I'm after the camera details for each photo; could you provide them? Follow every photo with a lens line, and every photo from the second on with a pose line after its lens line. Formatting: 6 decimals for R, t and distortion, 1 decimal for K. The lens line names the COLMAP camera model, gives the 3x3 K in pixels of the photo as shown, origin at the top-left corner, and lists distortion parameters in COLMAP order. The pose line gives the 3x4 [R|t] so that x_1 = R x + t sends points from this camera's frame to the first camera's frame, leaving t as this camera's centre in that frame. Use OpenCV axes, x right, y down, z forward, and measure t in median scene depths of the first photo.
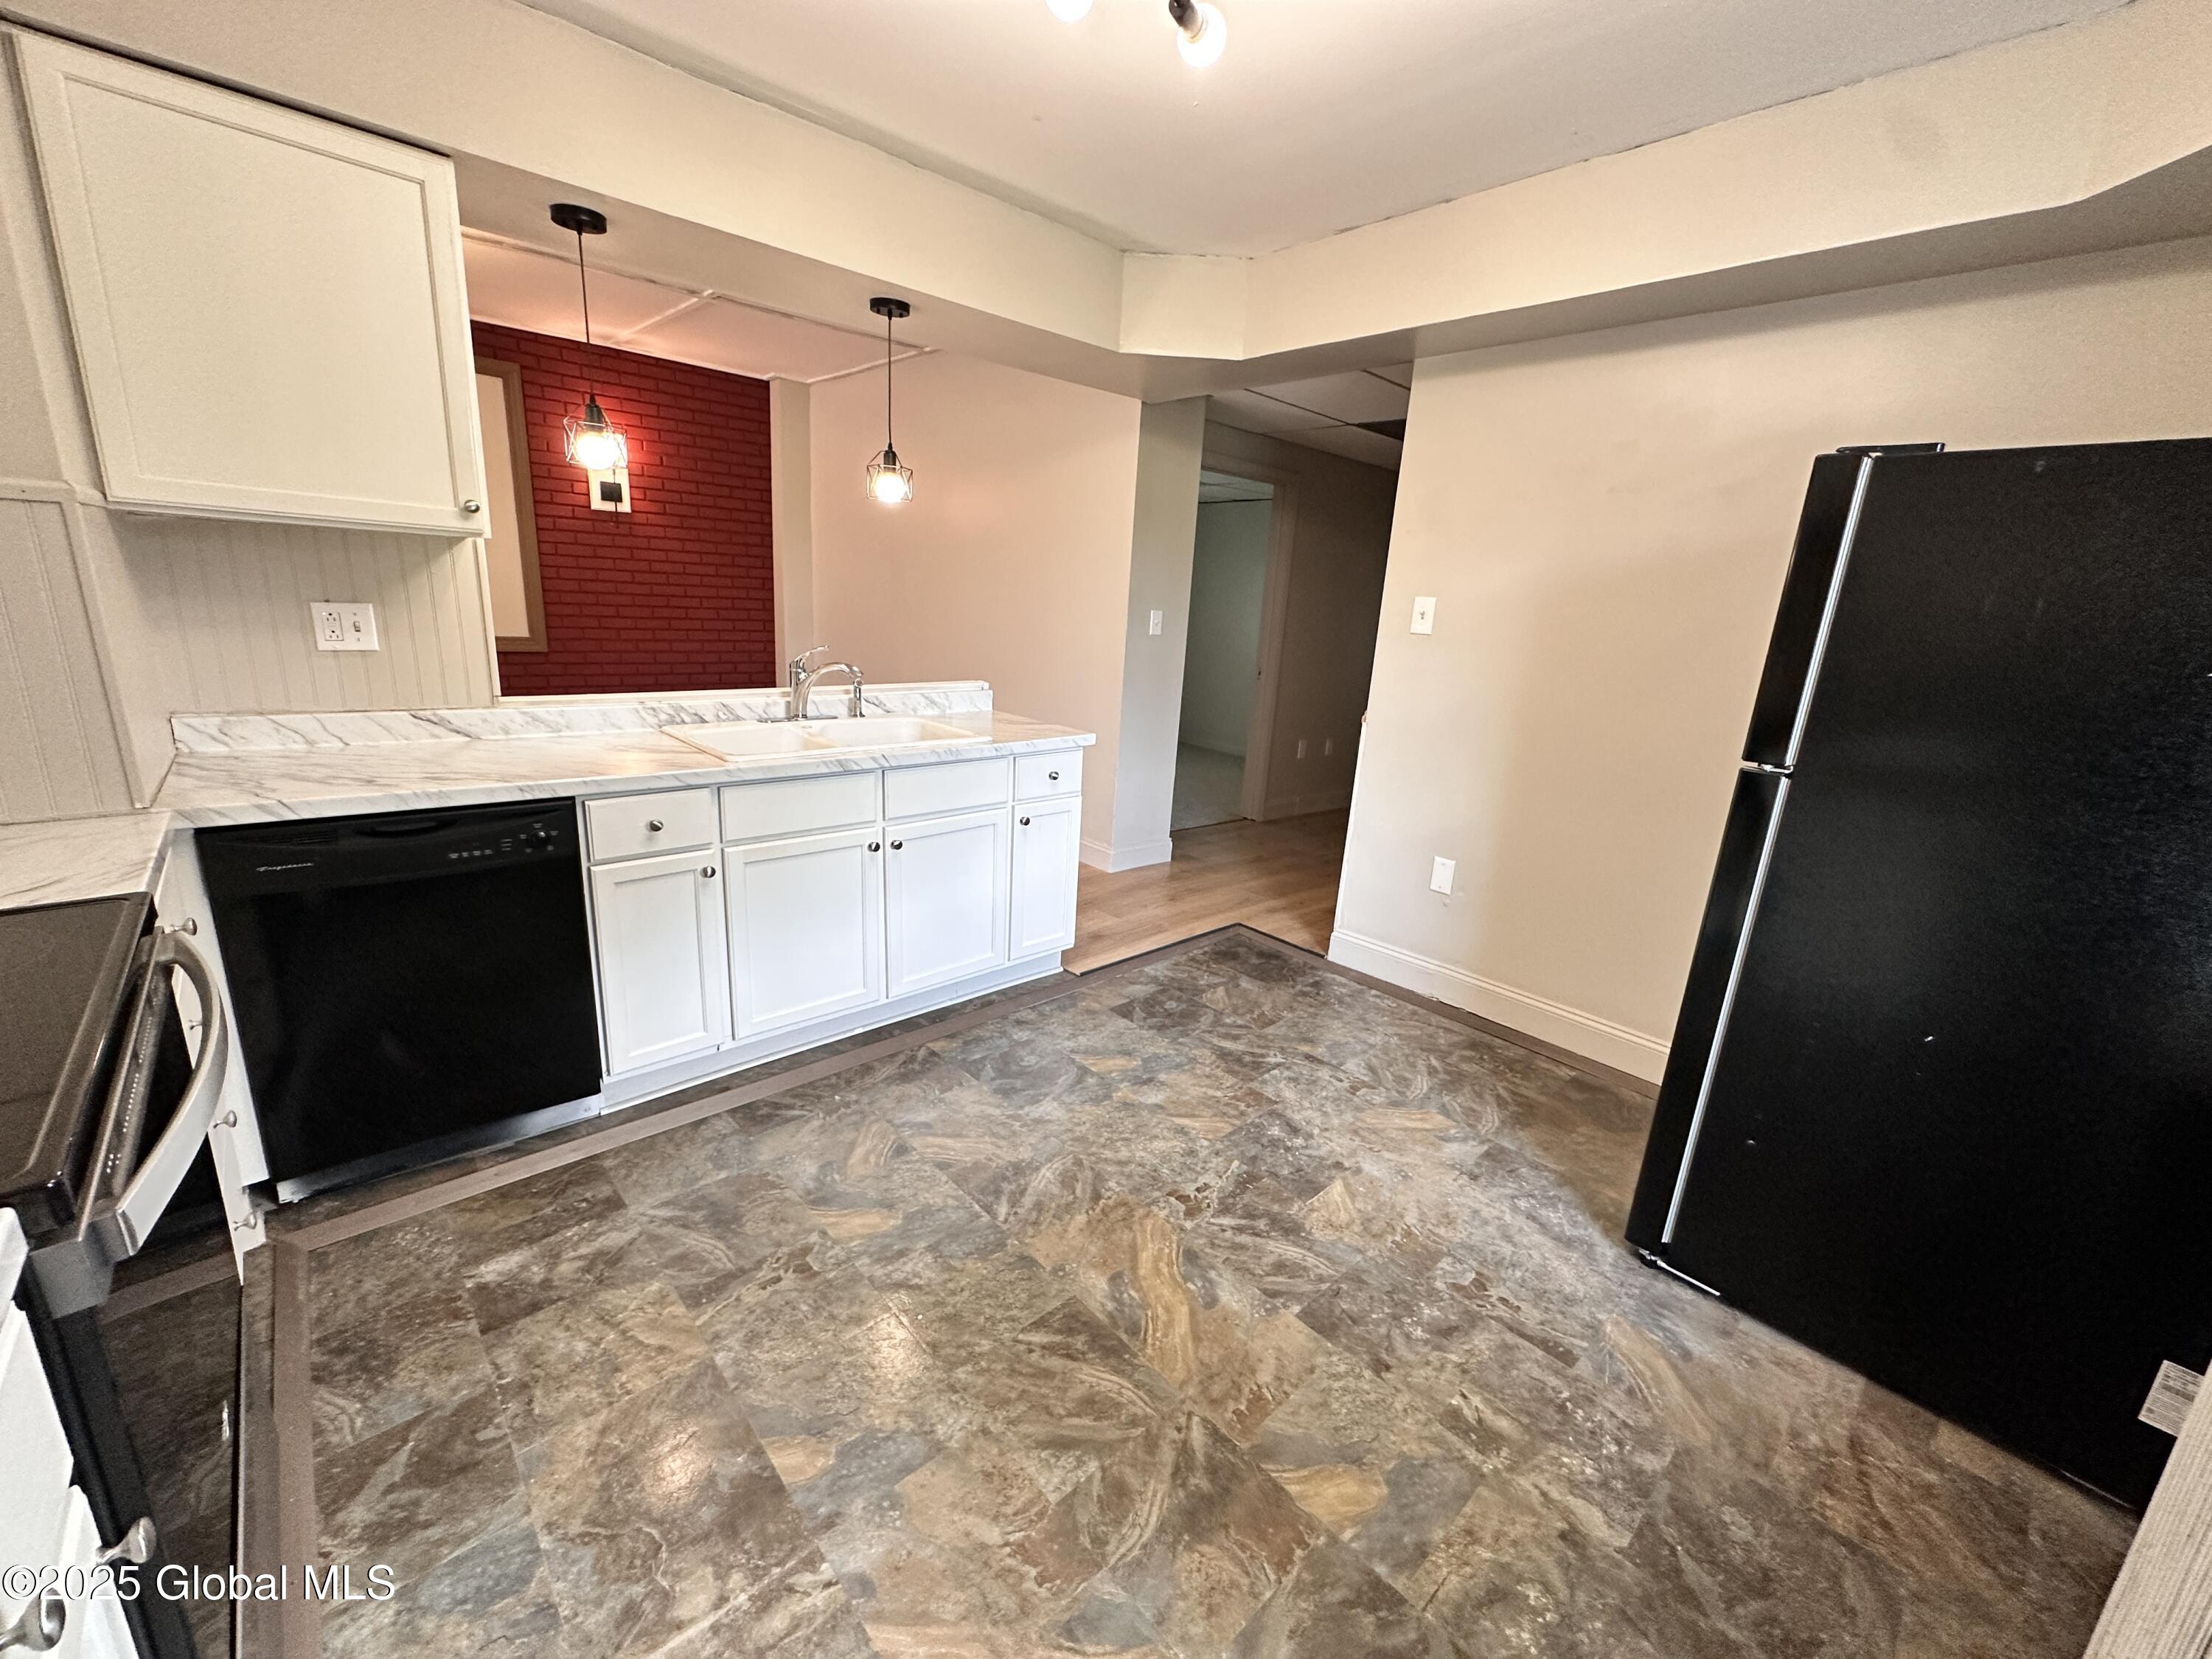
lens RADIAL K [[882.0, 0, 1108.1], [0, 882.0, 827.5], [0, 0, 1]] dist [-0.004408, 0.000076]
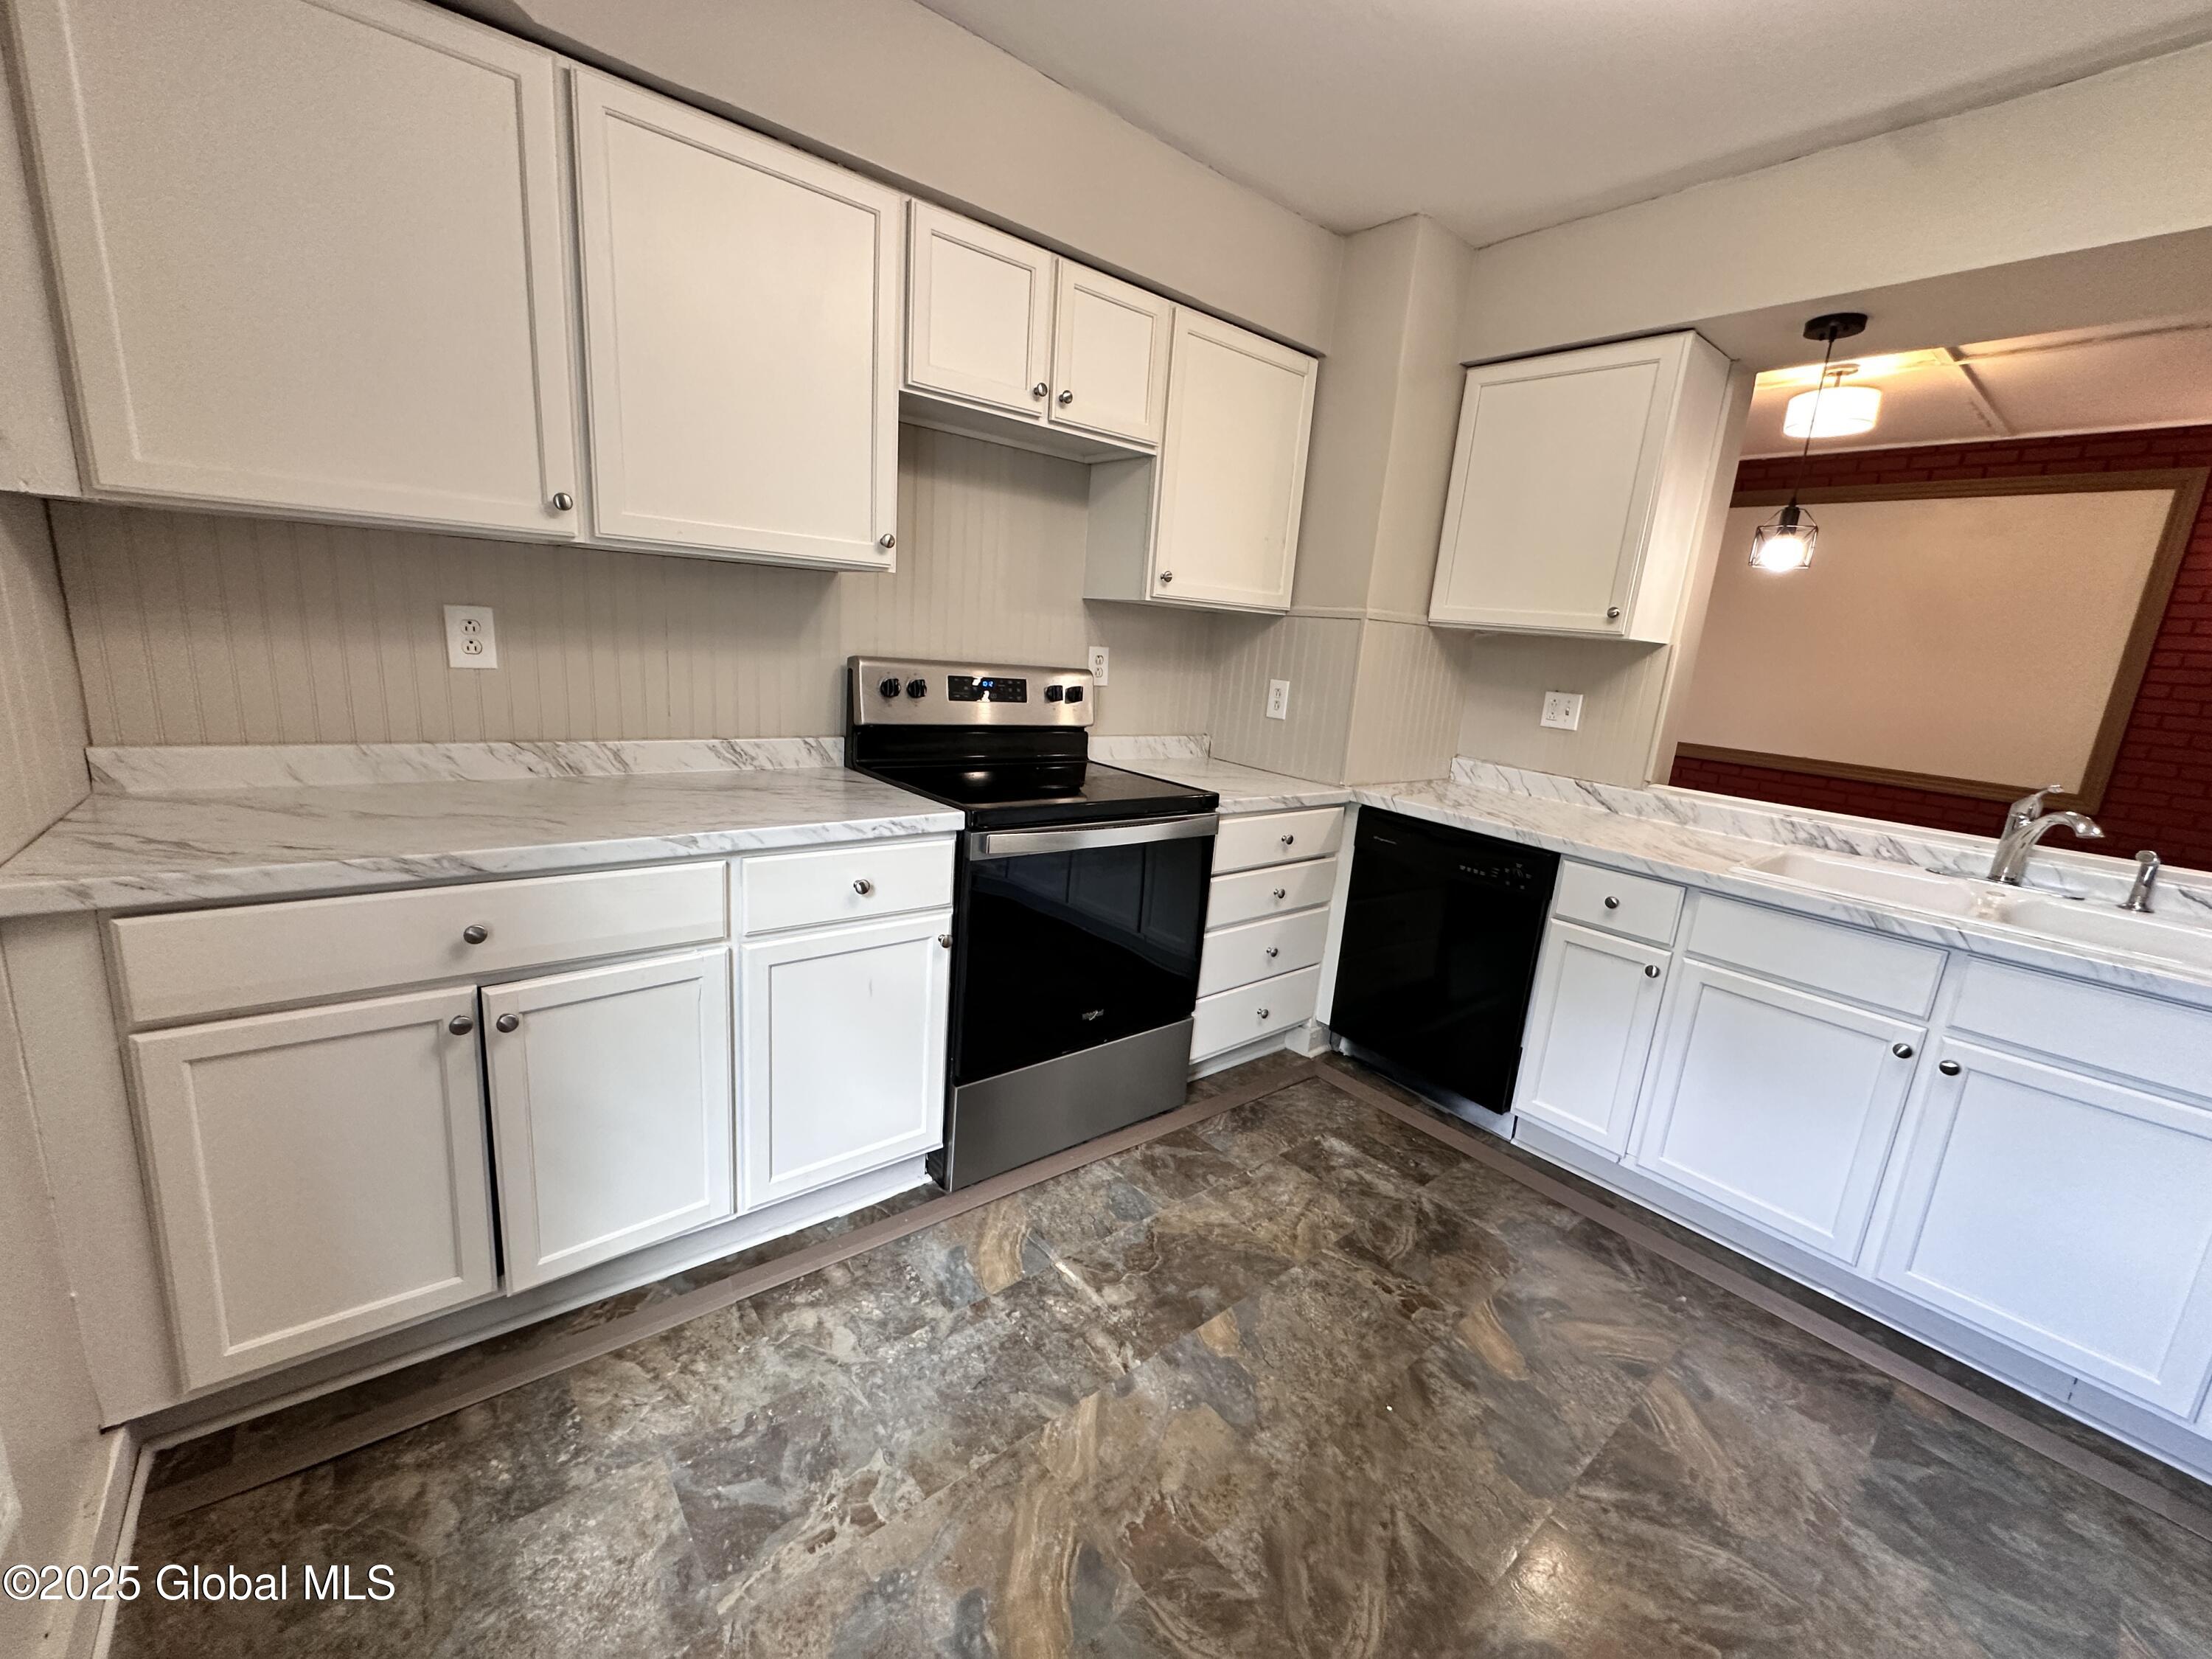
lens RADIAL K [[882.0, 0, 1108.1], [0, 882.0, 827.5], [0, 0, 1]] dist [-0.004408, 0.000076]
pose [[-0.048096, 0.157070, -0.986416, 0.613847], [-0.333079, 0.928511, 0.164090, -0.067696], [0.941672, 0.336446, 0.007659, 0.498220]]
